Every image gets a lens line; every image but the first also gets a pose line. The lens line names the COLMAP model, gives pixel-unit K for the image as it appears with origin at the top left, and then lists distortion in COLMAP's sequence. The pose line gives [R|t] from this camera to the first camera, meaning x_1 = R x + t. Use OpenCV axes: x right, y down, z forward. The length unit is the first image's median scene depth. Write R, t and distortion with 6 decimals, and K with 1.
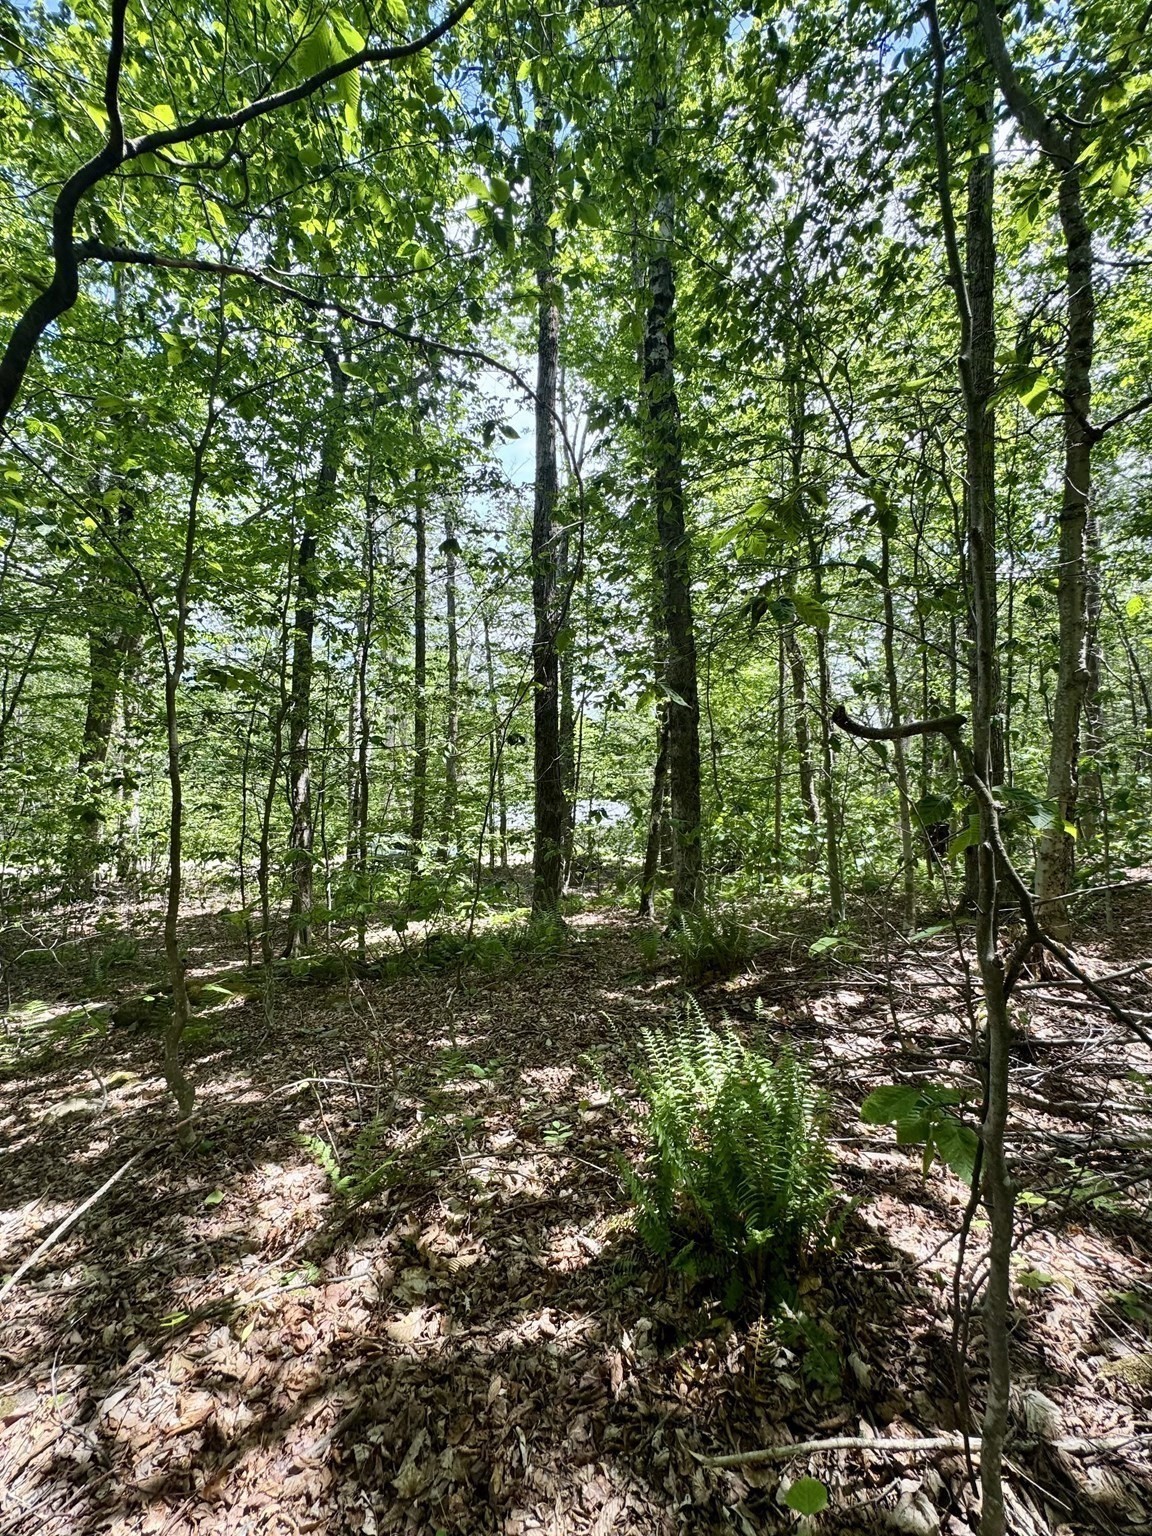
lens RADIAL K [[613.1, 0, 579.8], [0, 613.1, 768.2], [0, 0, 1]] dist [-0.004225, 0.000897]
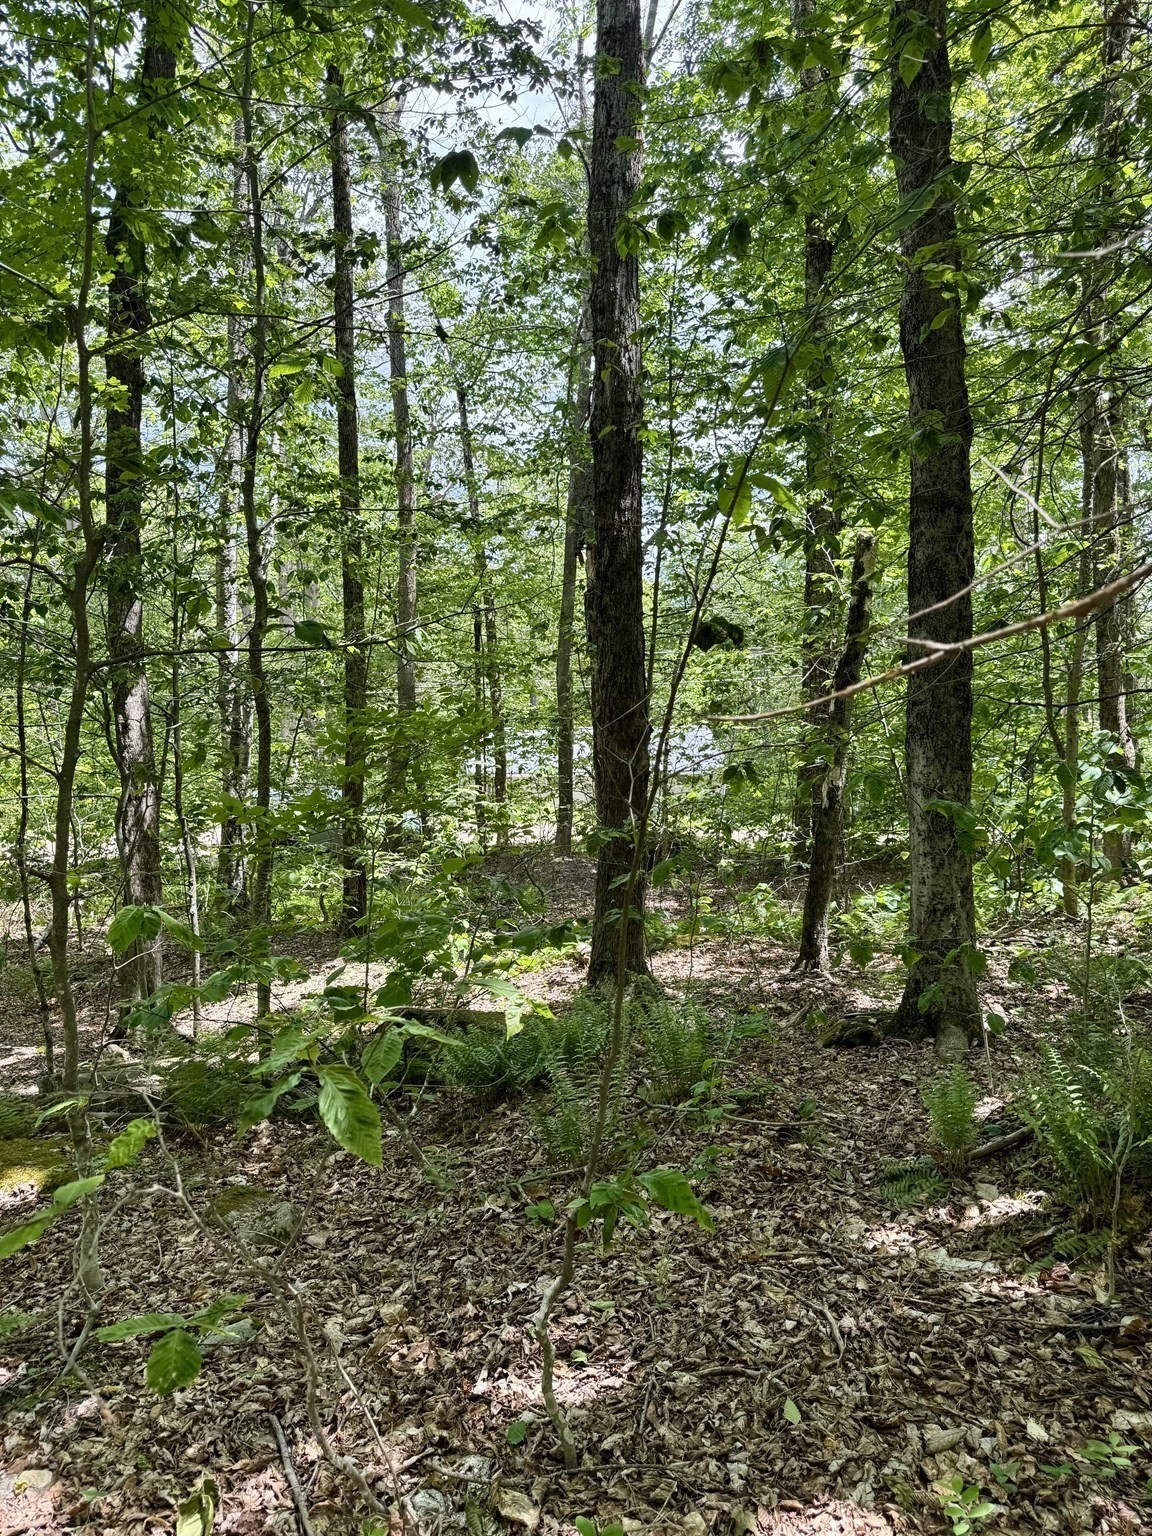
lens RADIAL K [[1057.3, 0, 576.0], [0, 1057.3, 768.0], [0, 0, 1]] dist [0.001674, 0.000646]
pose [[0.999555, -0.003372, -0.029649, -0.053781], [0.006344, 0.994893, 0.100738, -0.010805], [0.029158, -0.100882, 0.994471, 0.115970]]
